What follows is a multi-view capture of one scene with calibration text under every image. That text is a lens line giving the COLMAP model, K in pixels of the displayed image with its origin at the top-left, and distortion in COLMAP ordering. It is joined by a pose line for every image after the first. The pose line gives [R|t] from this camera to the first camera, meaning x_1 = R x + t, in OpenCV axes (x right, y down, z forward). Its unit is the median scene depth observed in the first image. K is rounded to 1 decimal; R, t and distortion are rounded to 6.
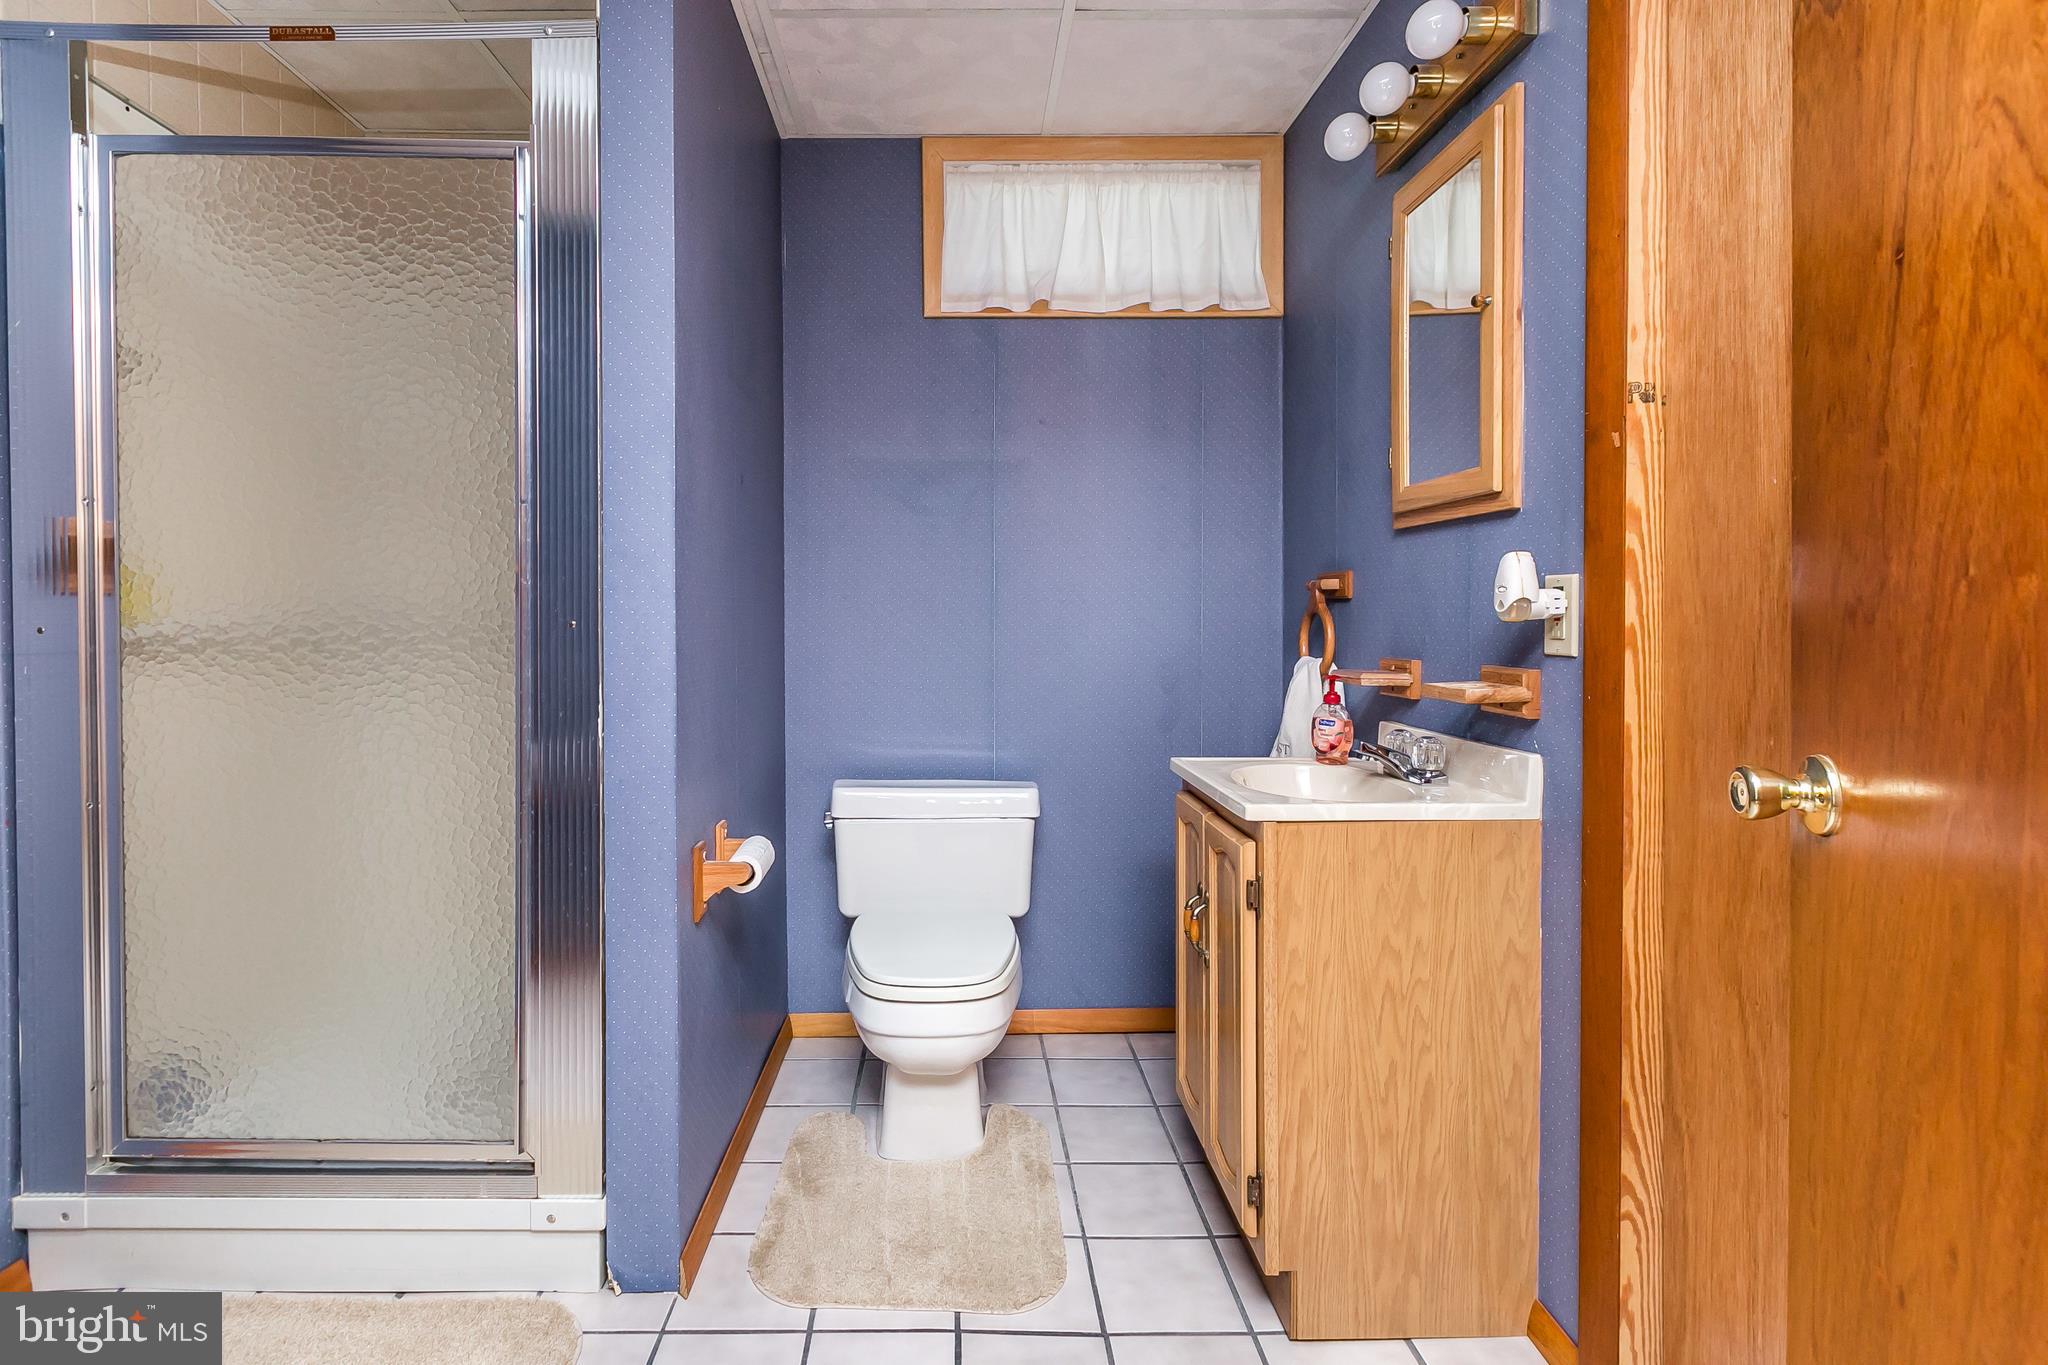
lens RADIAL K [[929.8, 0, 1016.1], [0, 929.8, 660.4], [0, 0, 1]] dist [0.000076, 0.000475]
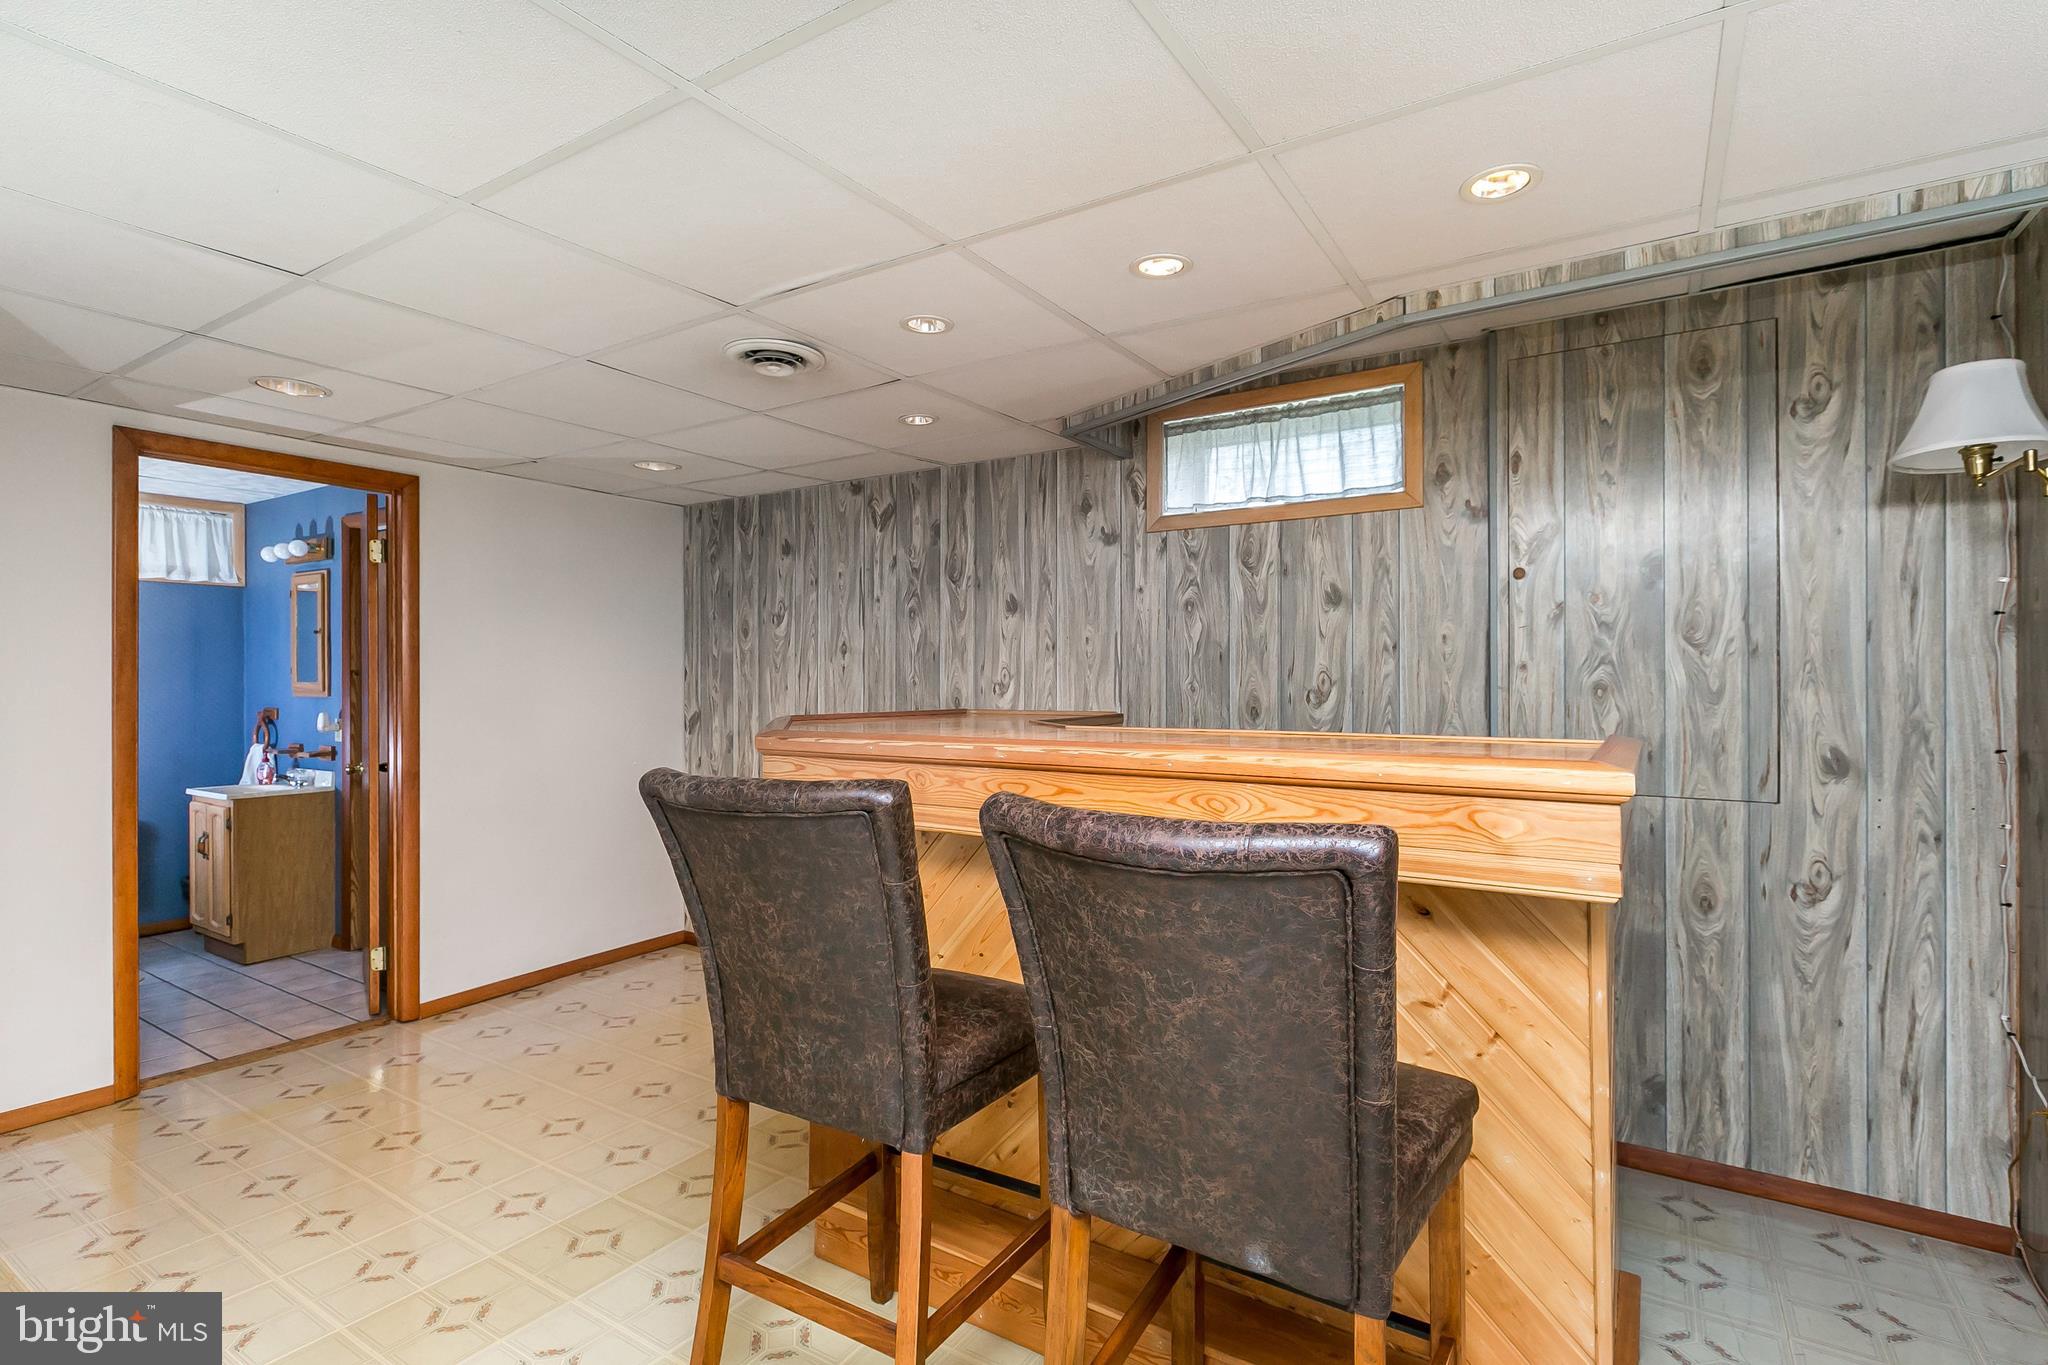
lens RADIAL K [[929.8, 0, 1026.1], [0, 929.8, 681.0], [0, 0, 1]] dist [0.000076, 0.000475]
pose [[0.561856, 0.010542, 0.827168, -0.839735], [0.005985, 0.999841, -0.016808, -0.167255], [-0.827213, 0.014395, 0.561704, -3.008588]]
